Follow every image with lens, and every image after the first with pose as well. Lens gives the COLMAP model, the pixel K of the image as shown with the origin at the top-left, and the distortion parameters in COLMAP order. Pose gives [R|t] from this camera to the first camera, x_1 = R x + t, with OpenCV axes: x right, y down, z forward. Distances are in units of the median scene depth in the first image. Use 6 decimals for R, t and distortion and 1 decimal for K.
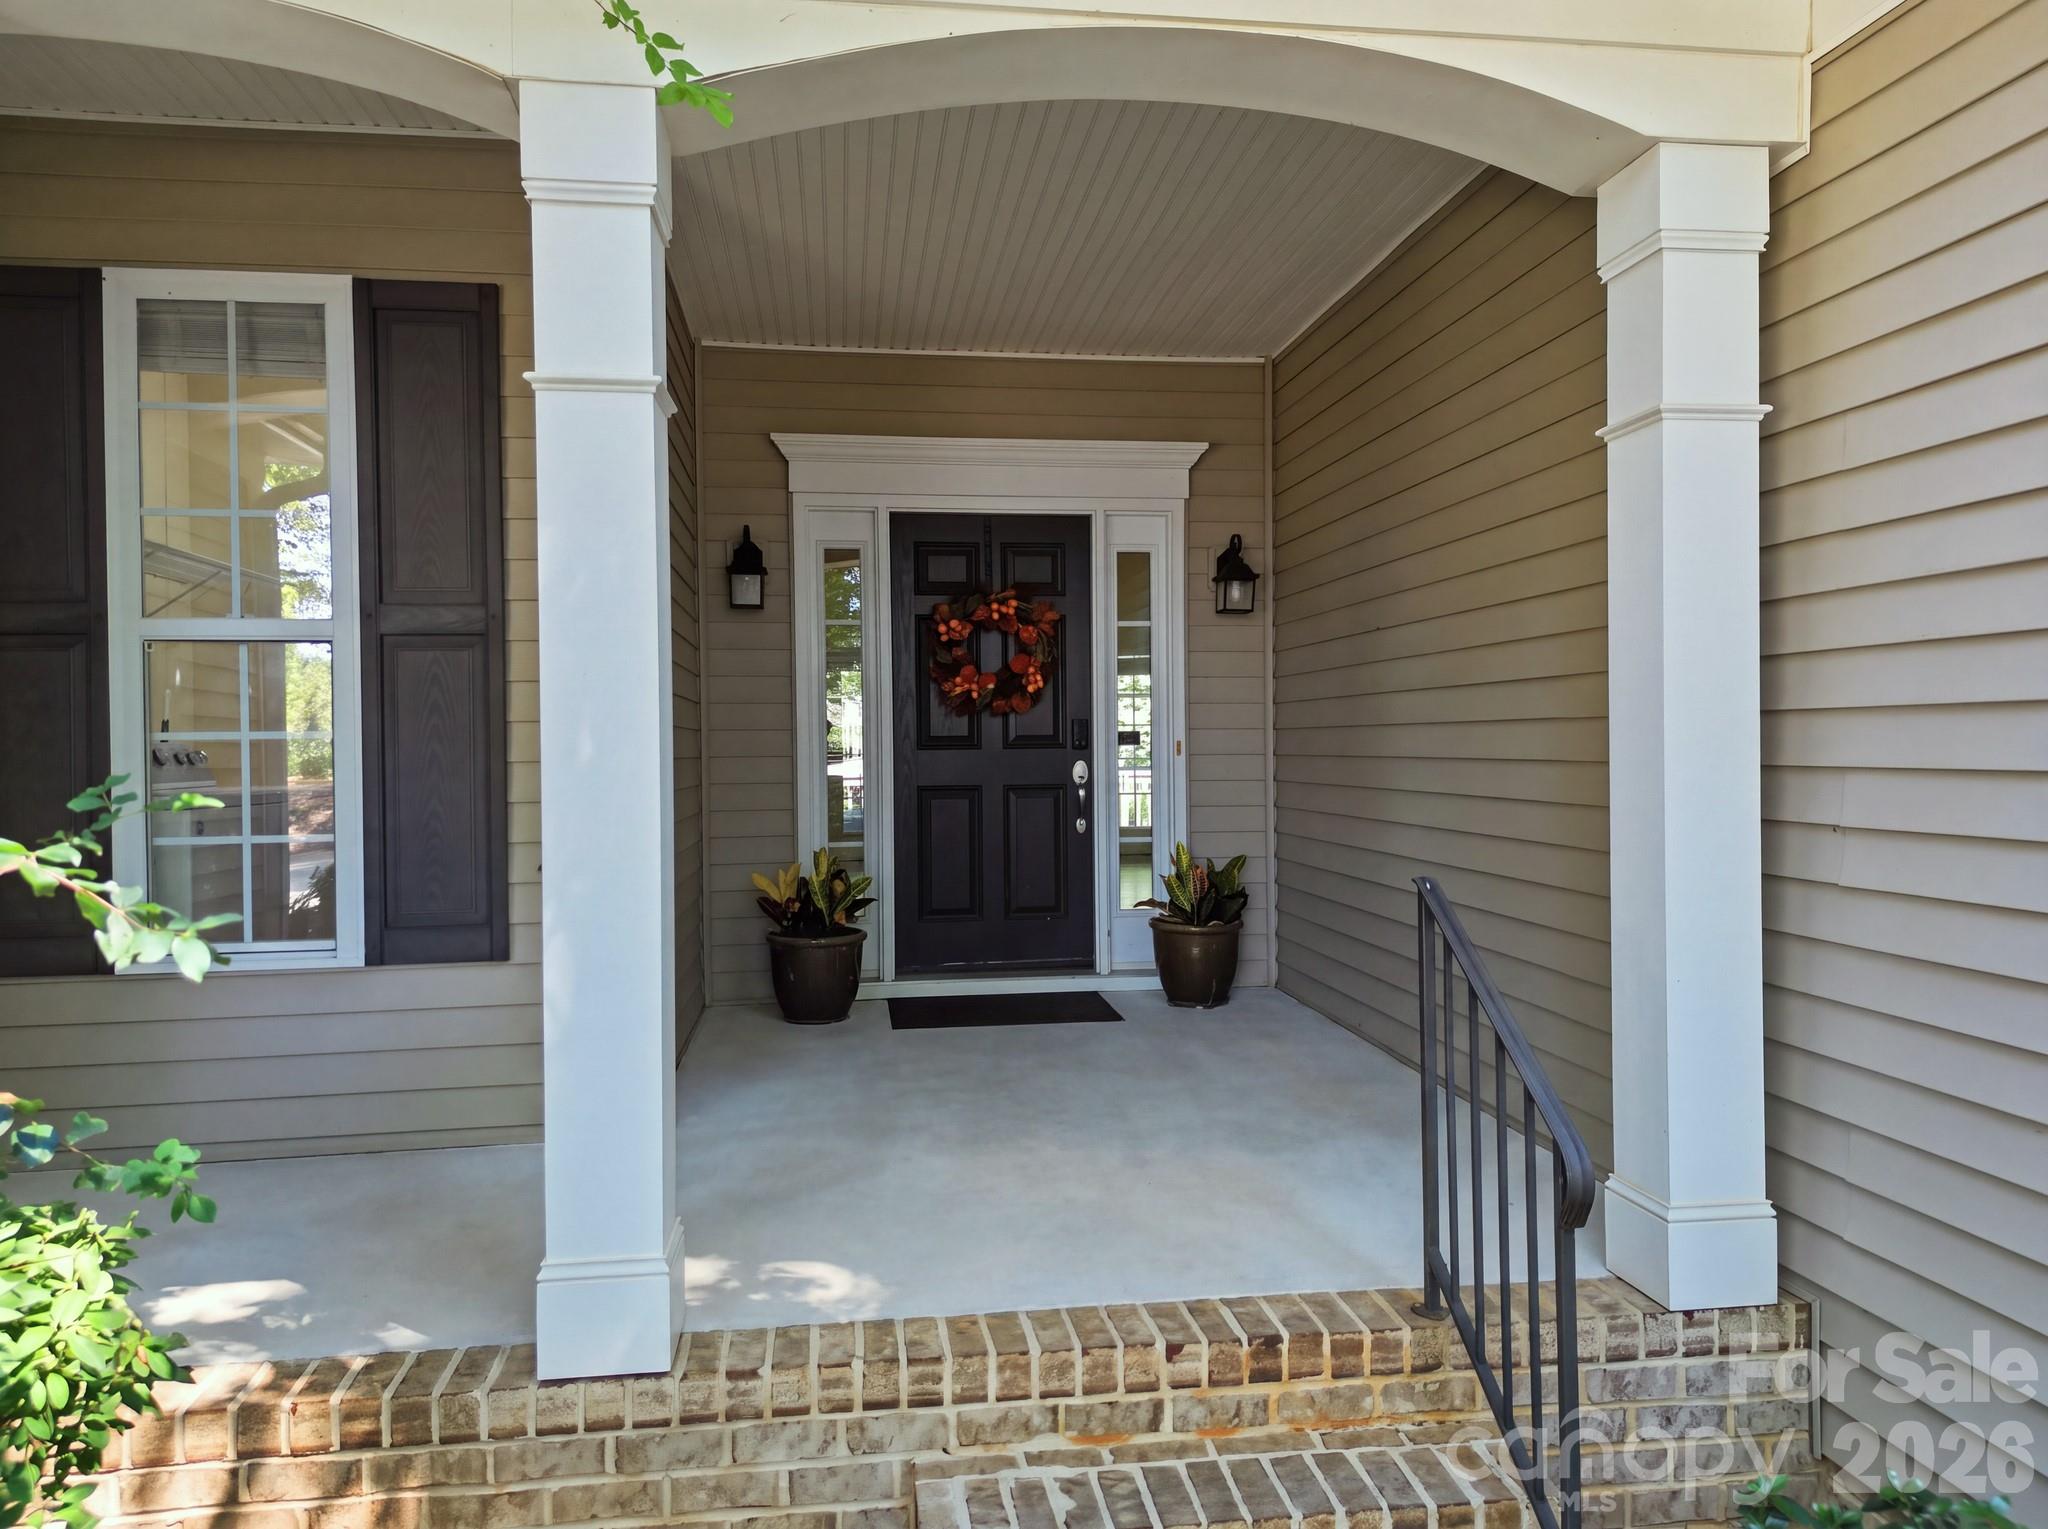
lens RADIAL K [[1430.8, 0, 1033.5], [0, 1430.8, 767.0], [0, 0, 1]] dist [0.049665, -0.040776]
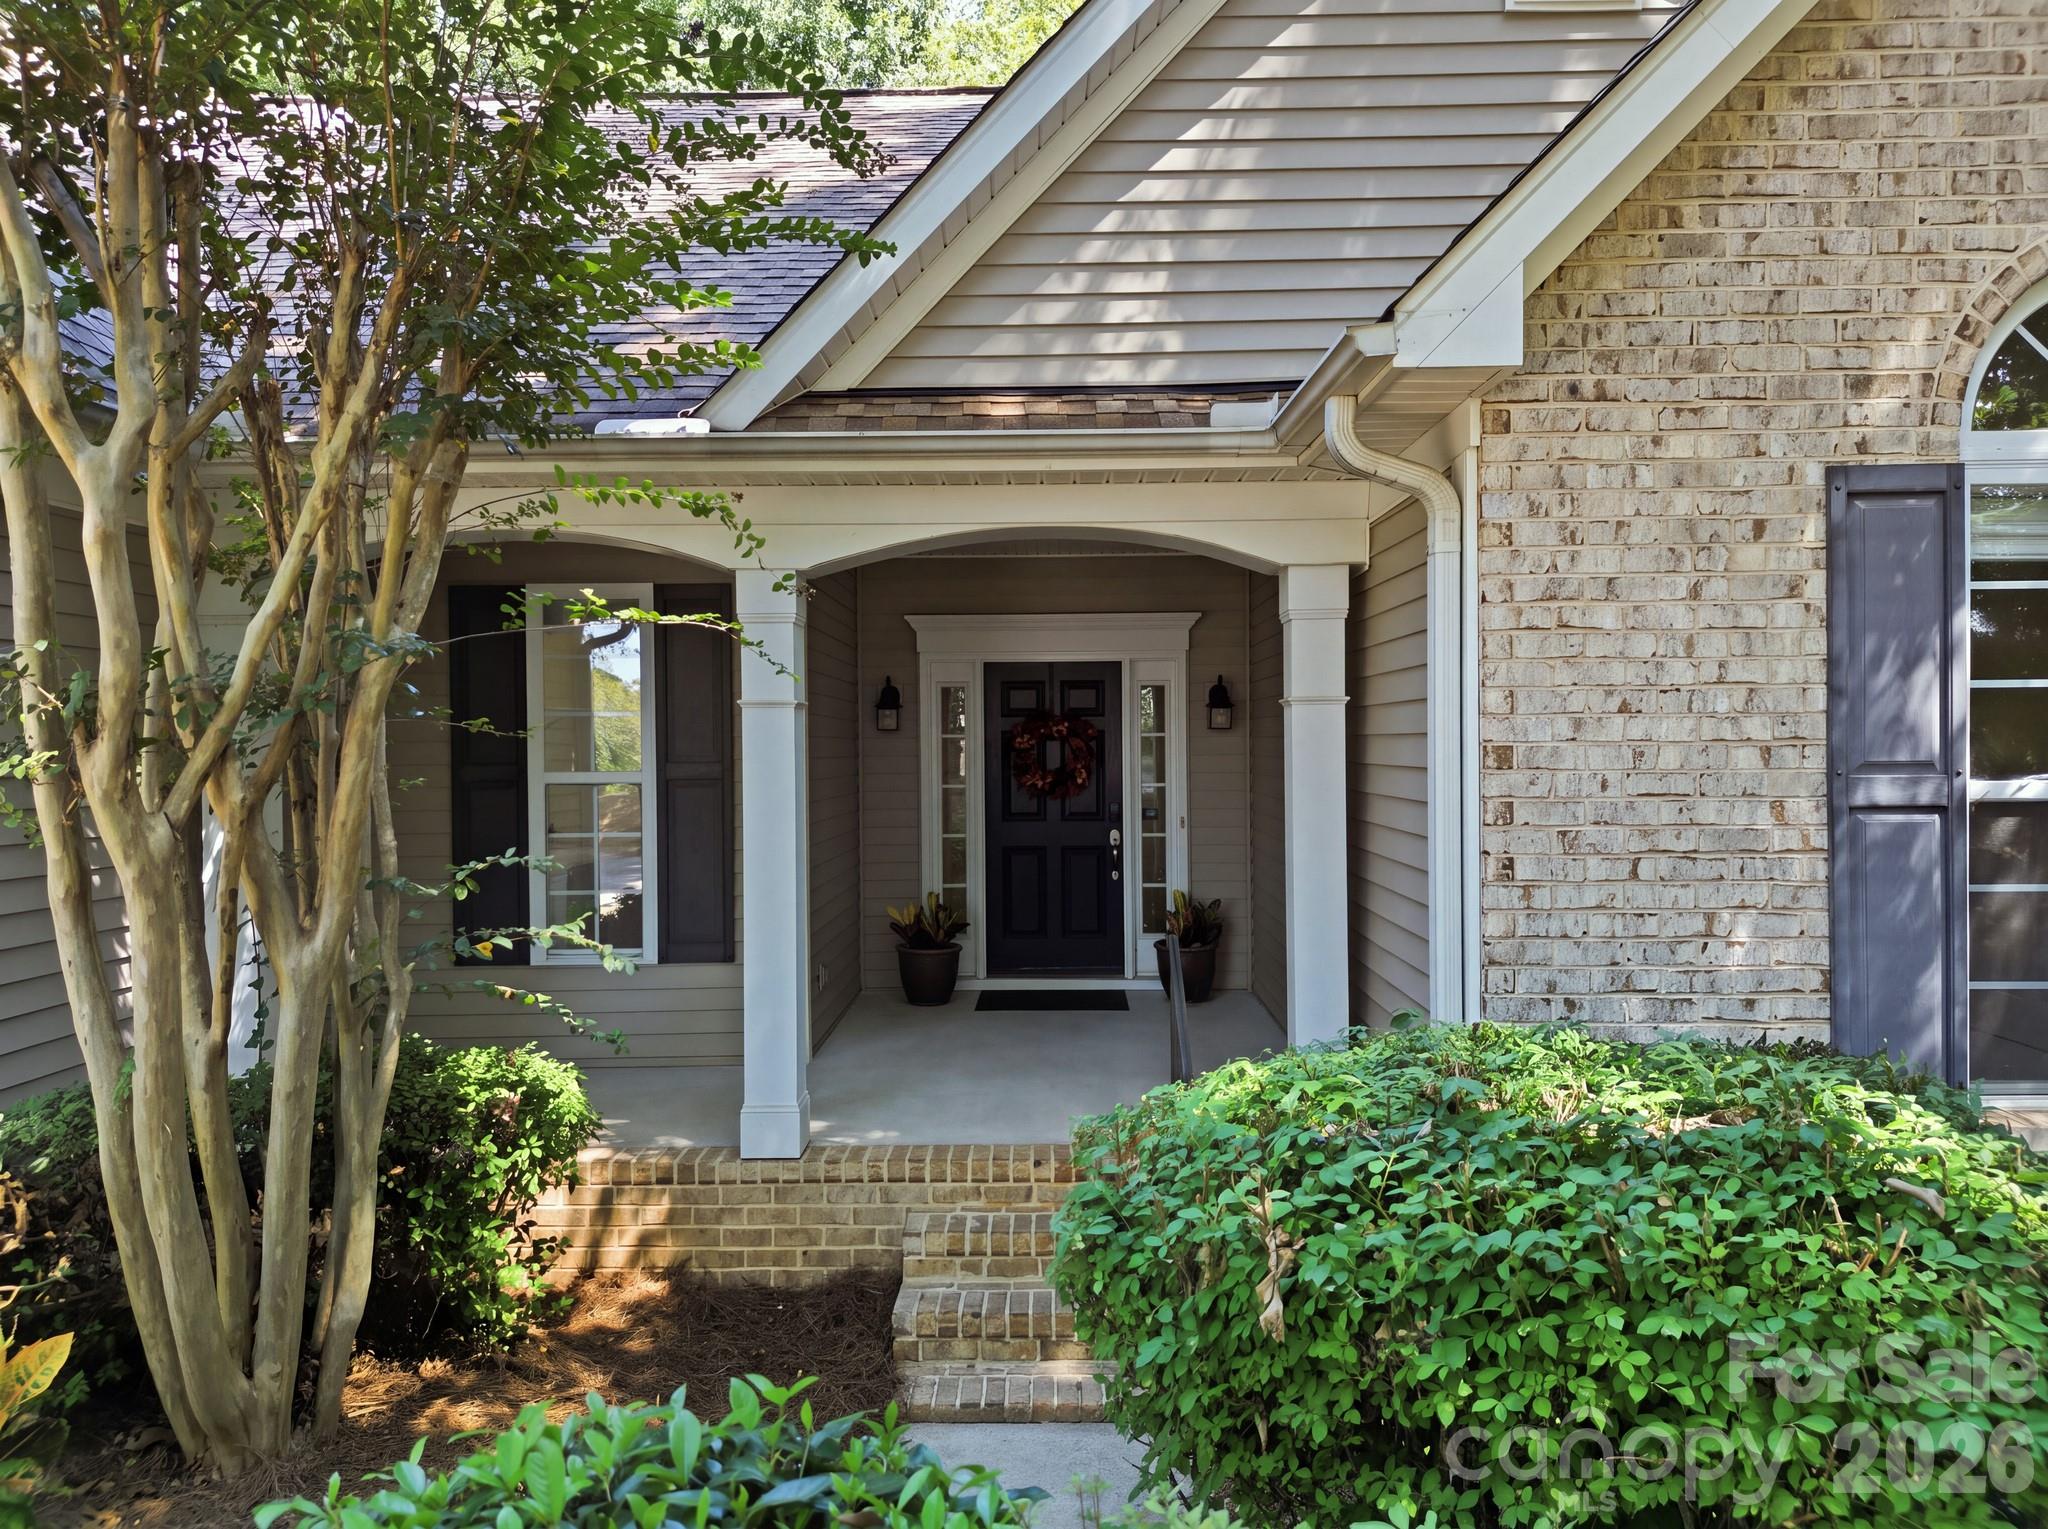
lens RADIAL K [[1430.8, 0, 1033.5], [0, 1430.8, 767.0], [0, 0, 1]] dist [0.049665, -0.040776]
pose [[0.988080, 0.004119, -0.153885, 0.205435], [-0.003982, 0.999991, 0.001201, -0.082518], [0.153888, -0.000574, 0.988088, -0.519768]]
